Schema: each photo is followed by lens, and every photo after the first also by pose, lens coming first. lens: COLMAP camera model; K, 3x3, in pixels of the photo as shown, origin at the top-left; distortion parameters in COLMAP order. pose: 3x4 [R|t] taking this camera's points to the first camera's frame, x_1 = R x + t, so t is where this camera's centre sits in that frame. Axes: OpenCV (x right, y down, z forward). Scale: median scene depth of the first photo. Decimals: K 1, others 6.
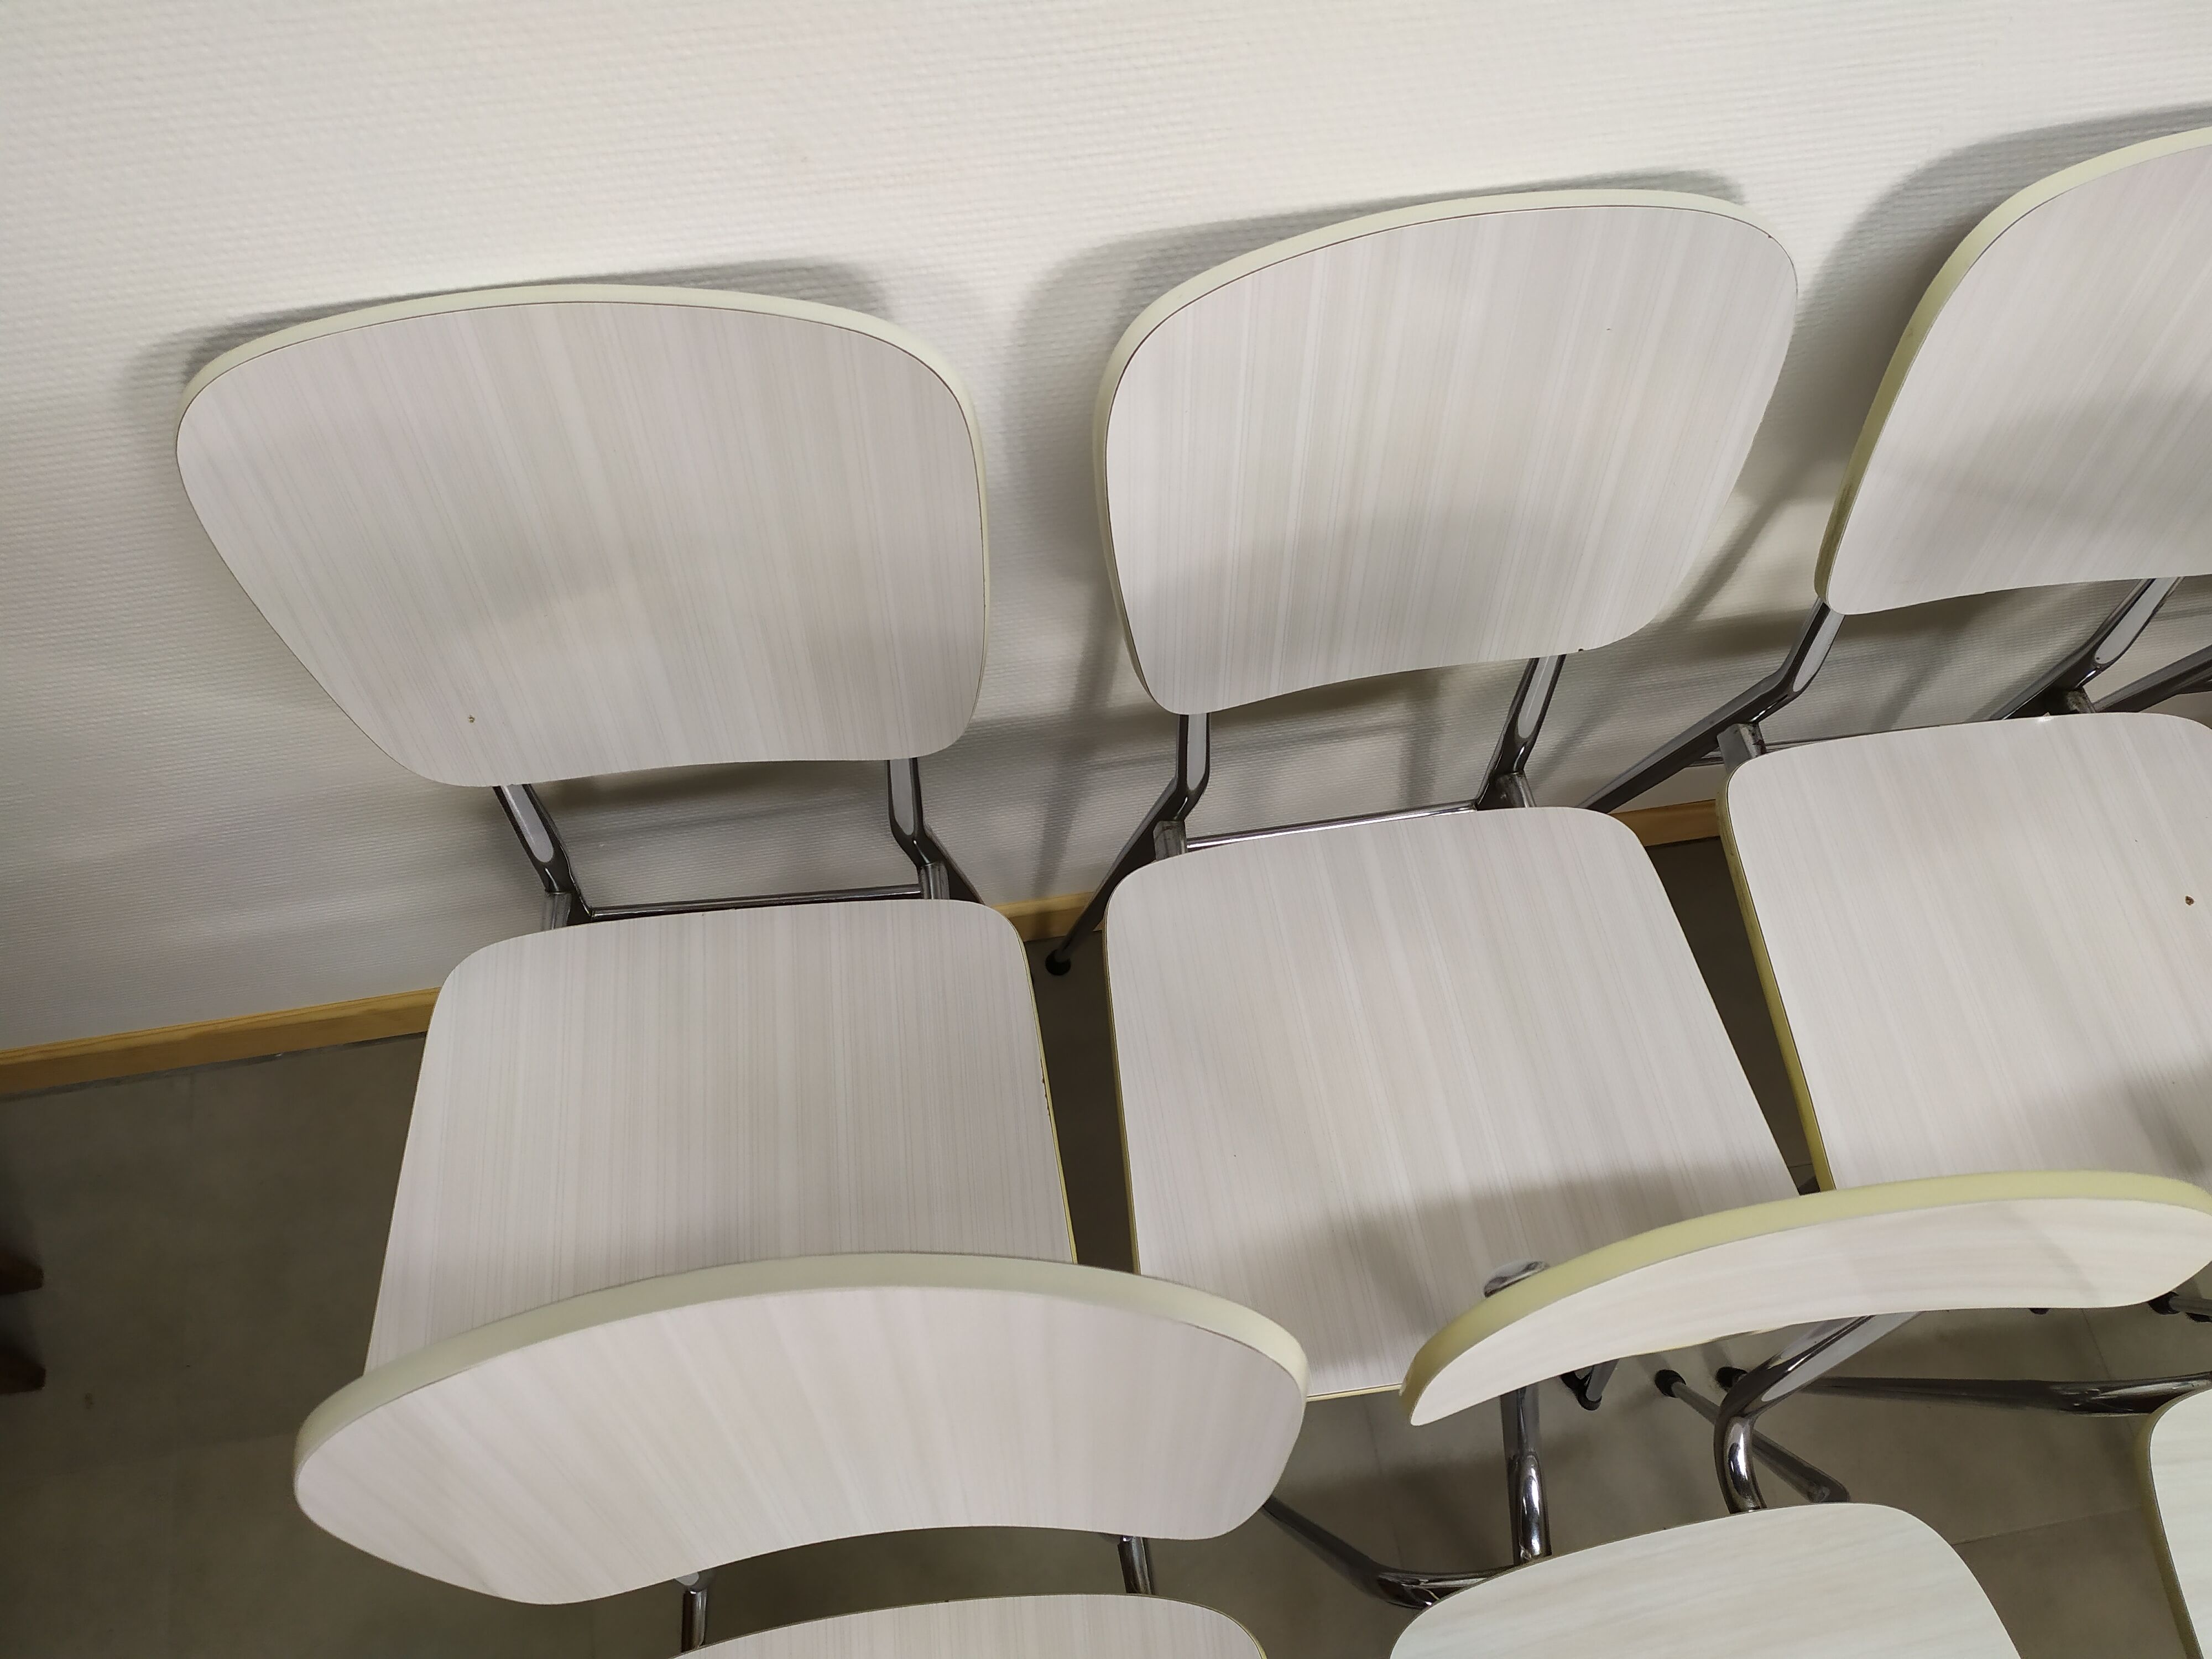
lens RADIAL K [[1641.2, 0, 1107.0], [0, 1641.2, 835.8], [0, 0, 1]] dist [0.039133, -0.046691]
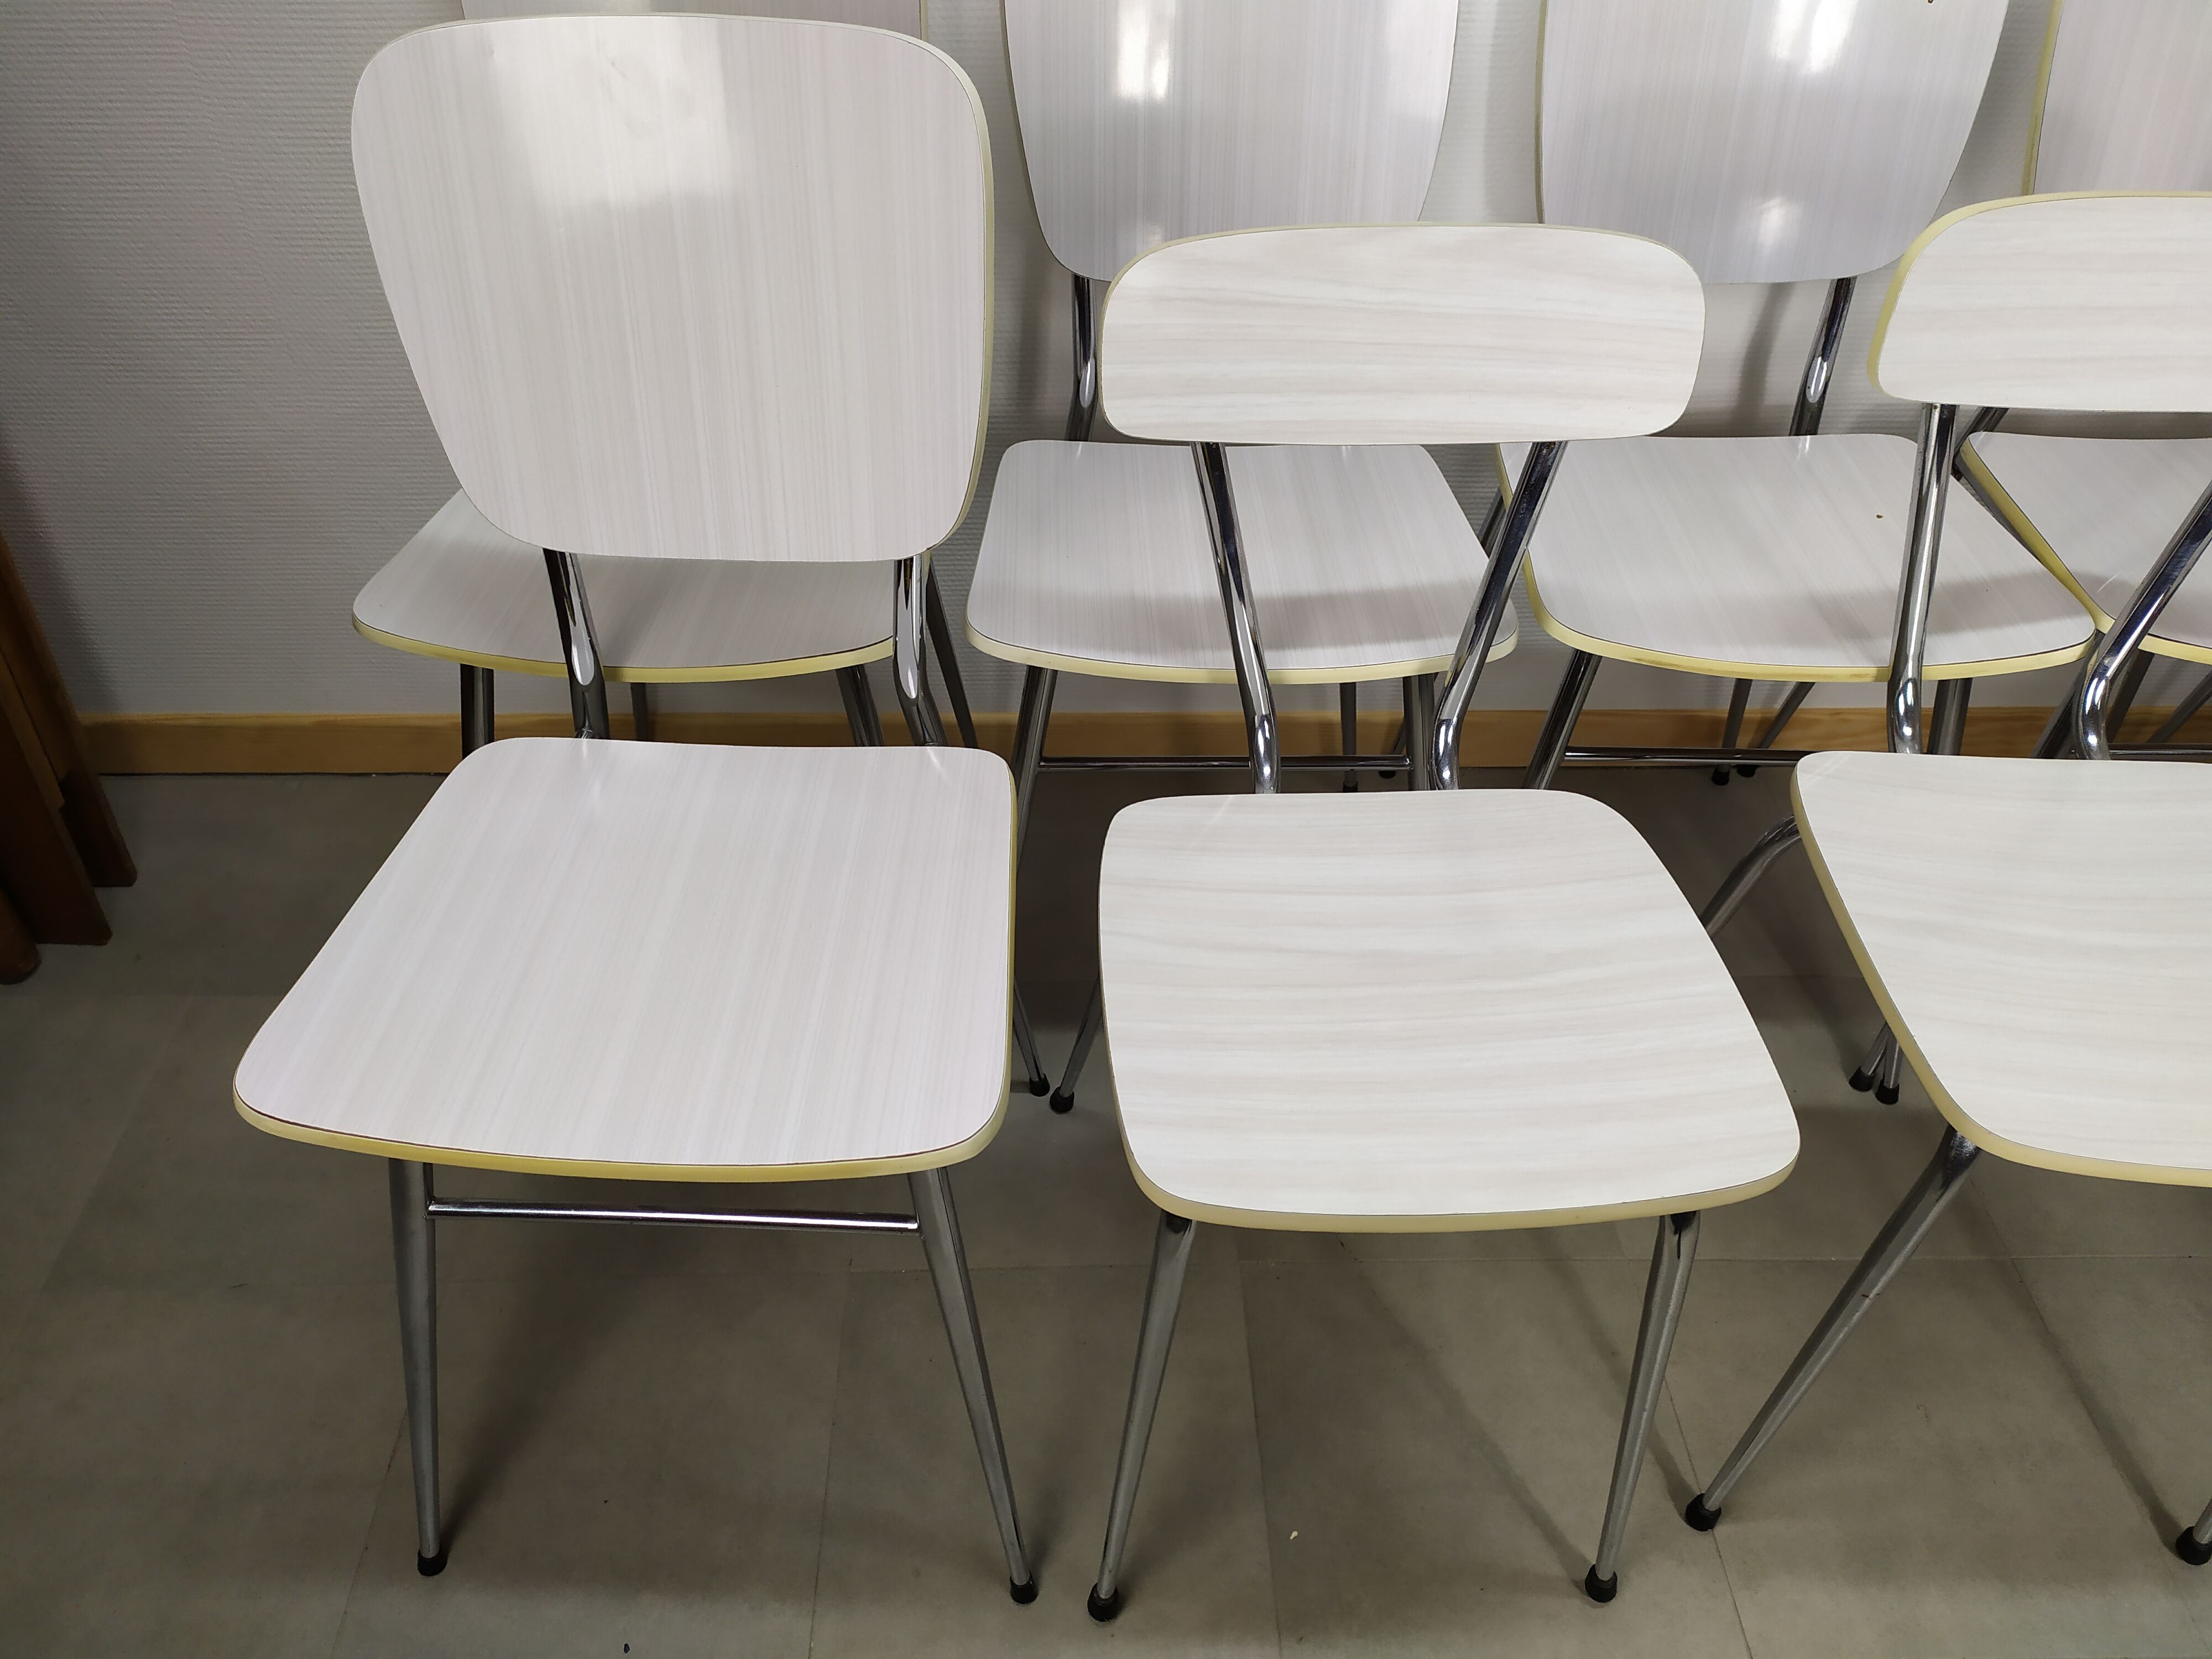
lens RADIAL K [[1641.2, 0, 1098.1], [0, 1641.2, 834.4], [0, 0, 1]] dist [0.039133, -0.046691]
pose [[0.988318, 0.079762, -0.129868, 0.330137], [-0.126651, 0.903827, -0.408725, 1.053988], [0.084778, 0.420398, 0.903370, -0.067510]]
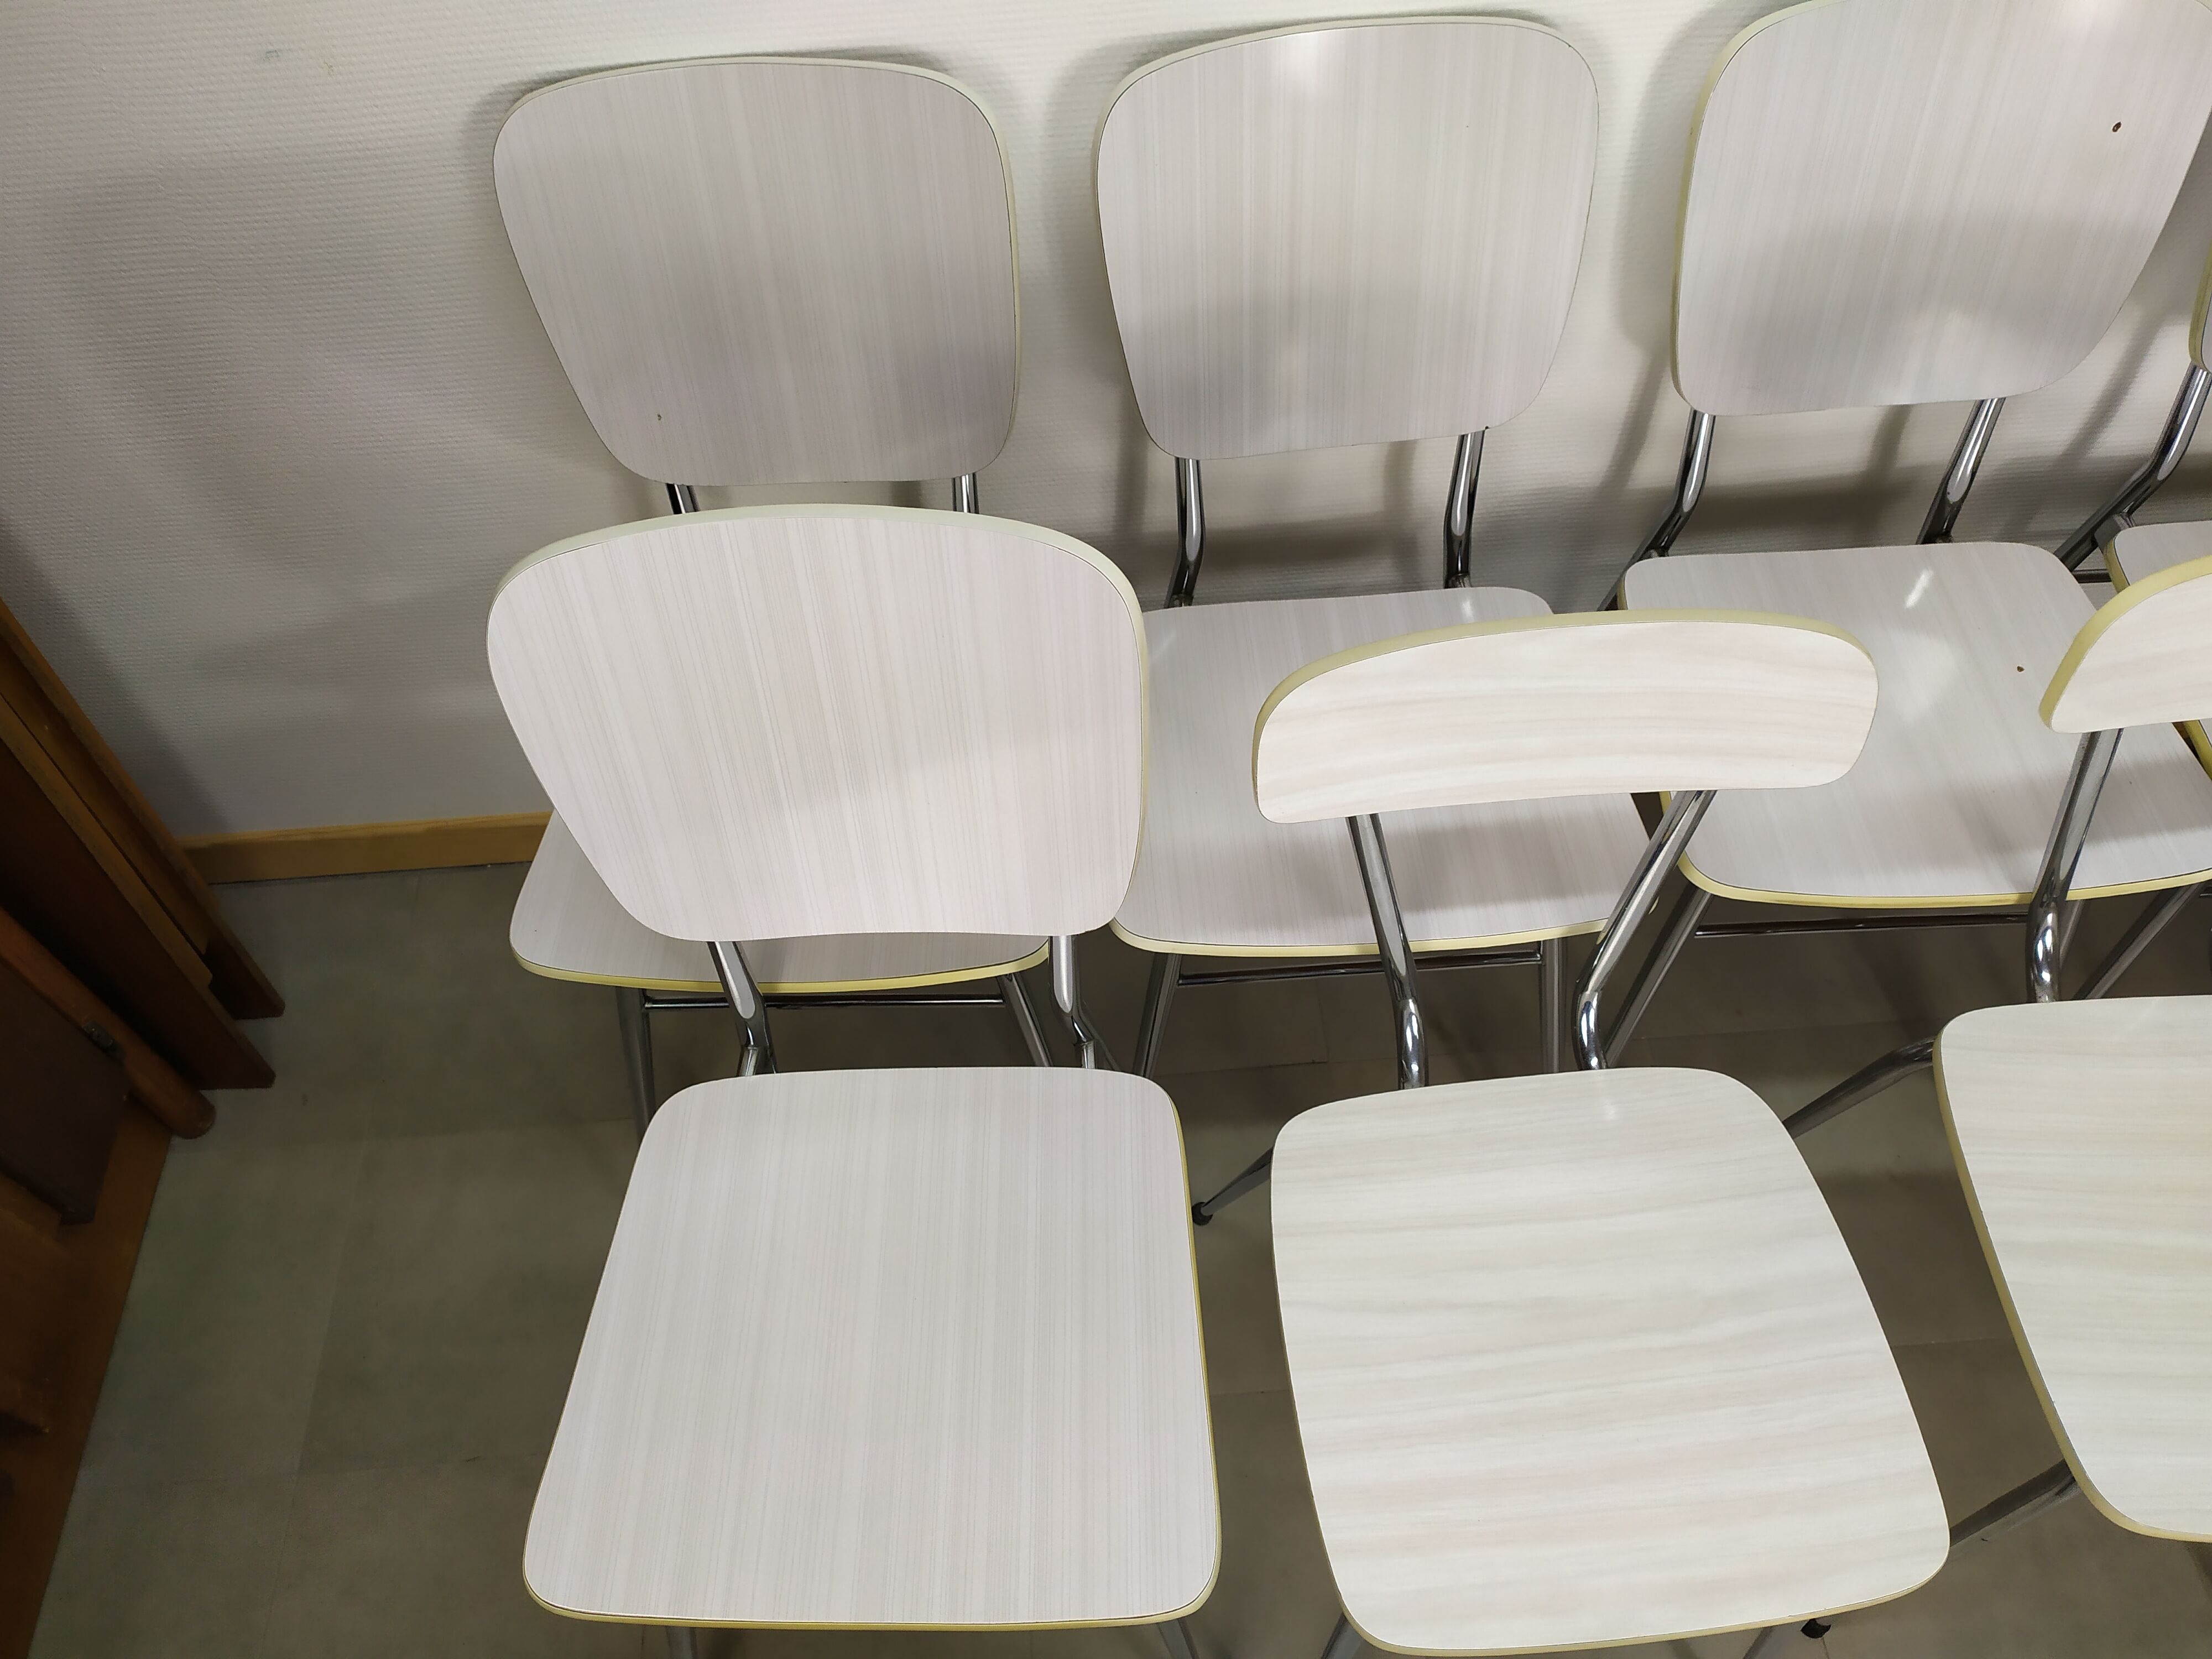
lens RADIAL K [[1641.2, 0, 1107.8], [0, 1641.2, 849.3], [0, 0, 1]] dist [0.039133, -0.046691]
pose [[0.991169, 0.047203, -0.123916, 0.196170], [-0.069699, 0.980447, -0.184025, 0.550350], [0.112806, 0.191037, 0.975079, -0.274015]]
